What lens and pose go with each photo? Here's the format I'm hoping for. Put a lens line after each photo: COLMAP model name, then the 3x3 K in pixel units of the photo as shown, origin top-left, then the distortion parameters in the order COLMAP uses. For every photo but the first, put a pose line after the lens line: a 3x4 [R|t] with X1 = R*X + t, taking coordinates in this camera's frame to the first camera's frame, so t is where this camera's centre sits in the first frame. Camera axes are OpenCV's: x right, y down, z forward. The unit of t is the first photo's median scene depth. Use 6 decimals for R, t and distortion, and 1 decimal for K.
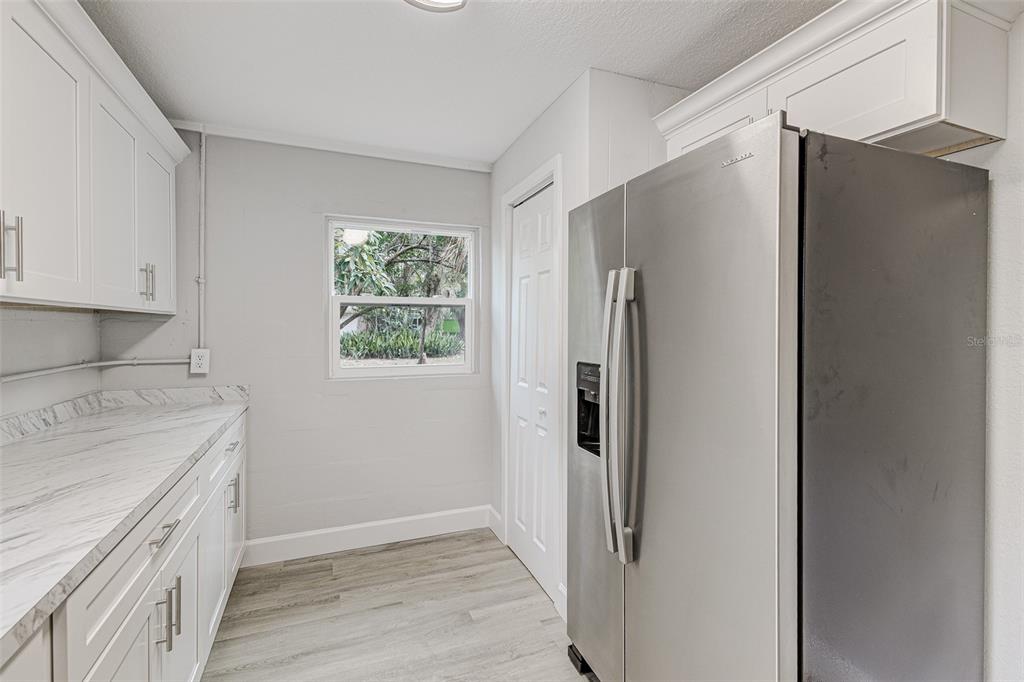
lens RADIAL K [[455.3, 0, 508.1], [0, 455.3, 328.7], [0, 0, 1]] dist [0.020502, -0.003365]
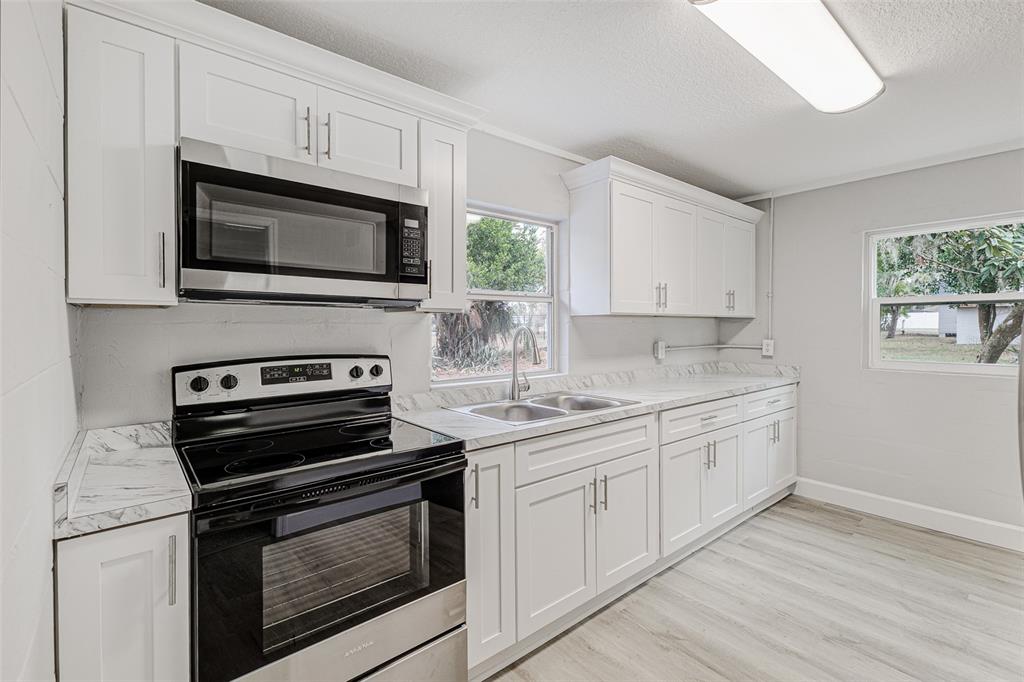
lens RADIAL K [[455.3, 0, 516.8], [0, 455.3, 336.2], [0, 0, 1]] dist [0.020502, -0.003365]
pose [[0.320161, 0.018325, -0.947186, 0.511586], [0.000783, 0.999807, 0.019608, 0.002032], [0.947363, -0.007020, 0.320085, -0.283524]]
